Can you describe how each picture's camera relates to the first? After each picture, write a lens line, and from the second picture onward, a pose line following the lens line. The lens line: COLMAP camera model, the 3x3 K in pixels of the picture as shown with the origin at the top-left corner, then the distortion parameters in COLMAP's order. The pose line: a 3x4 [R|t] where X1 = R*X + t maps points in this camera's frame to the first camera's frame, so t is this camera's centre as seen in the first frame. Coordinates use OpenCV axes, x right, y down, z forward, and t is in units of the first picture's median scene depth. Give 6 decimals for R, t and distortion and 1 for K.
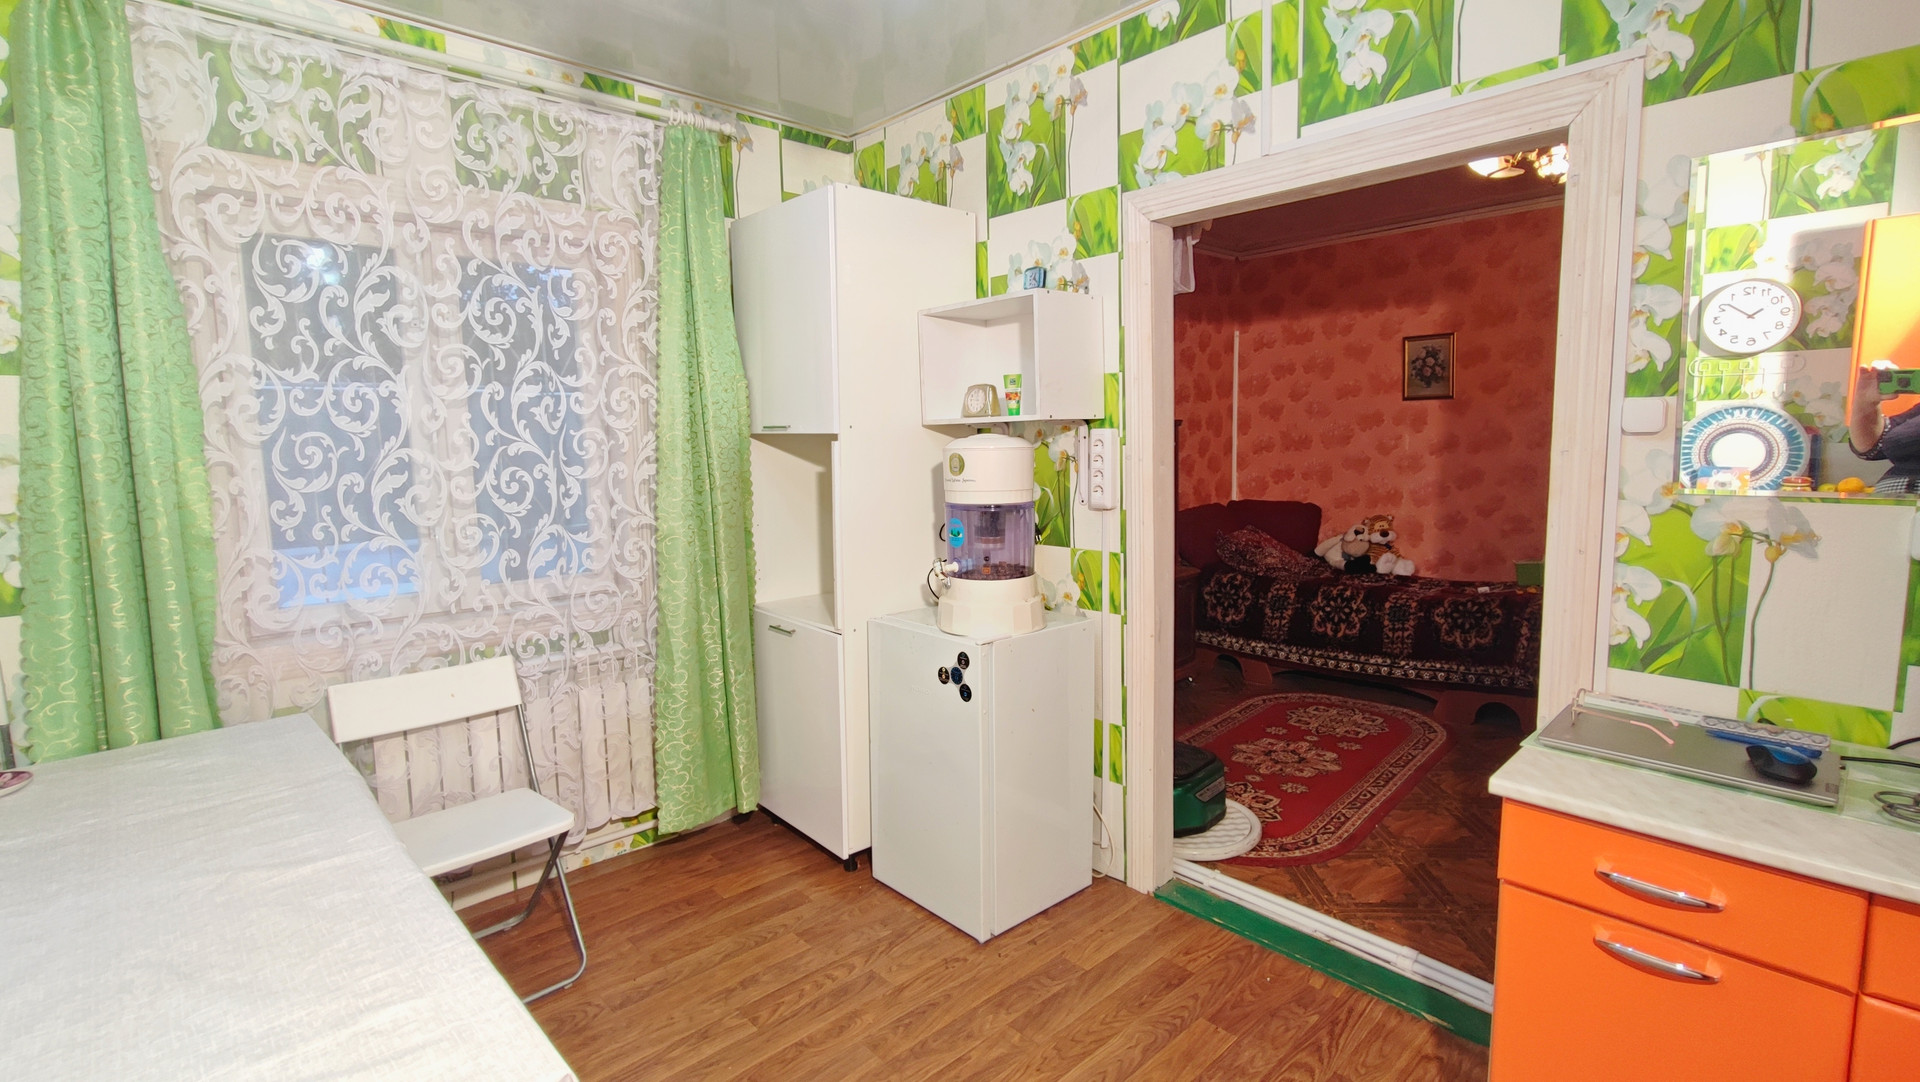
lens RADIAL K [[874.3, 0, 979.7], [0, 874.3, 539.0], [0, 0, 1]] dist [-0.002338, 0.004388]
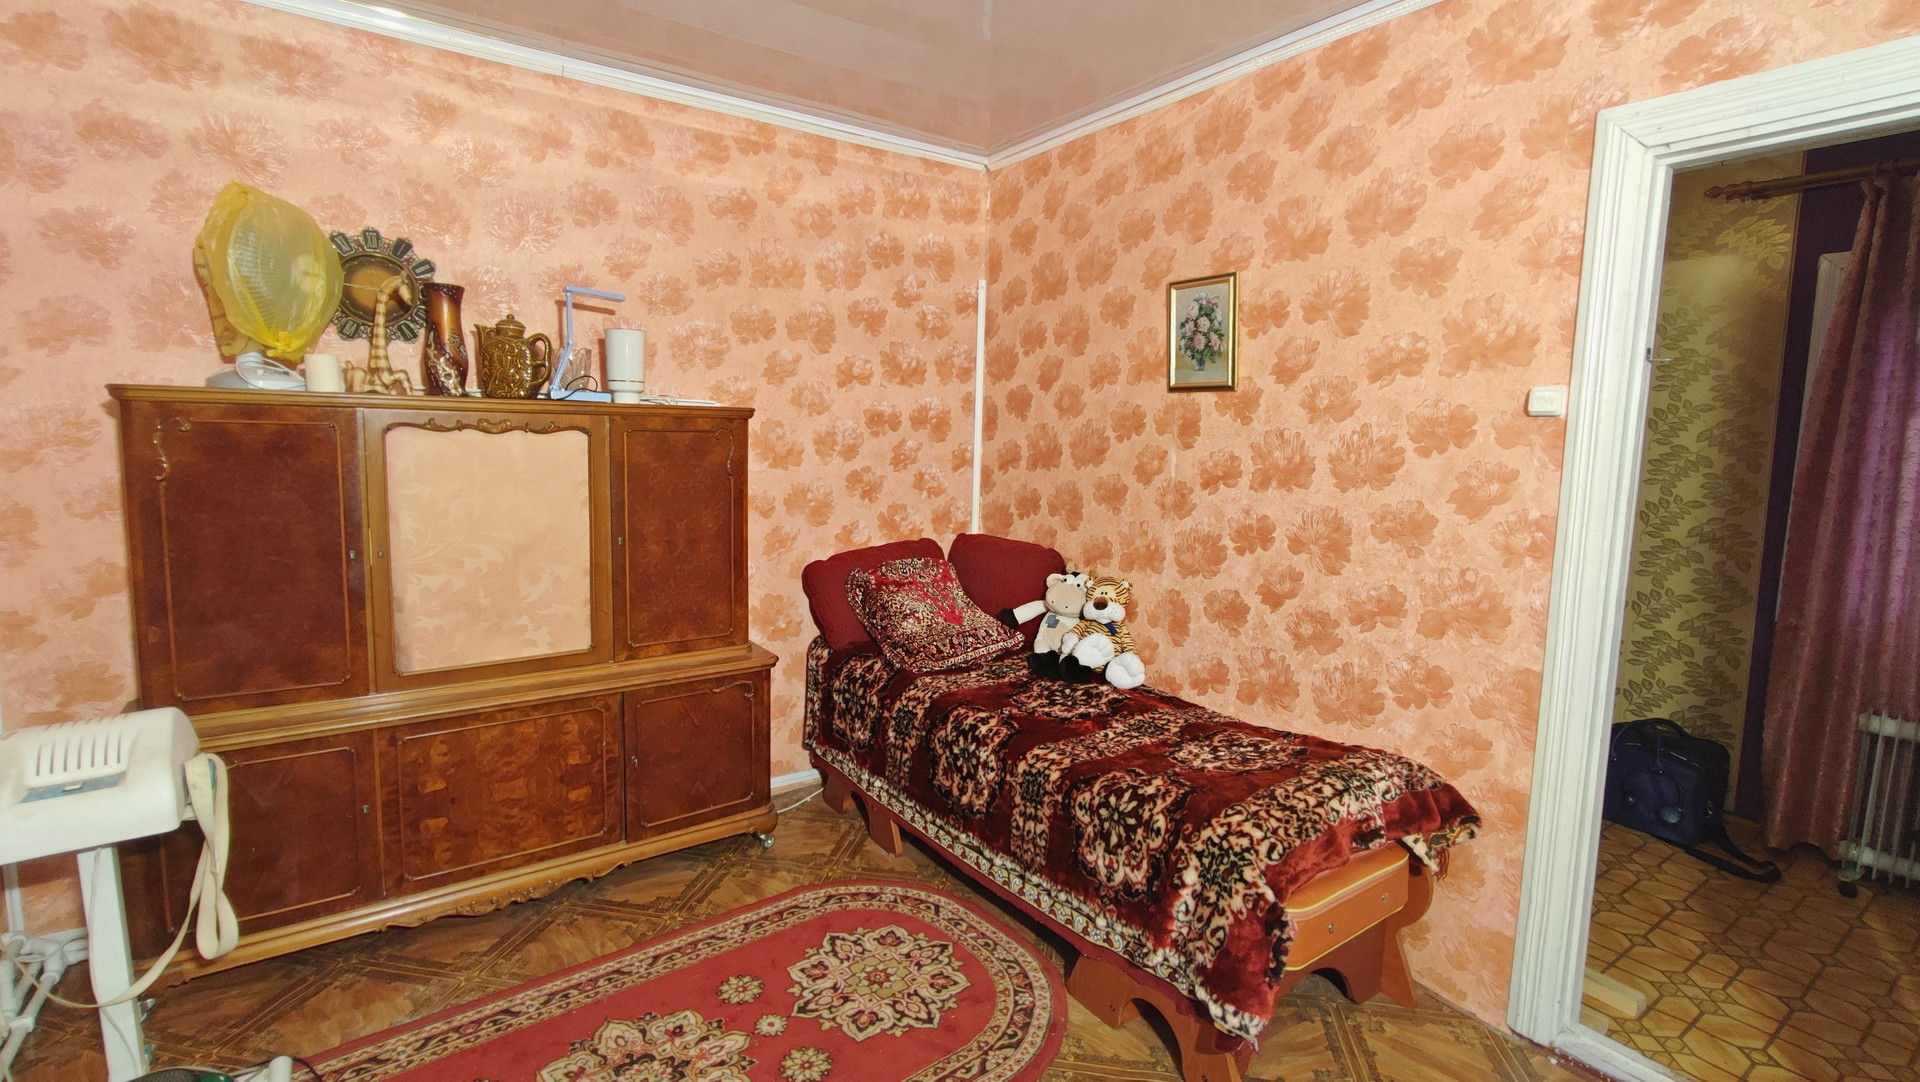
lens RADIAL K [[874.3, 0, 969.3], [0, 874.3, 535.3], [0, 0, 1]] dist [-0.002338, 0.004388]
pose [[0.987177, 0.066617, -0.145068, 0.736551], [-0.065686, 0.997777, 0.011208, -0.101220], [0.145492, -0.001536, 0.989358, 0.672144]]
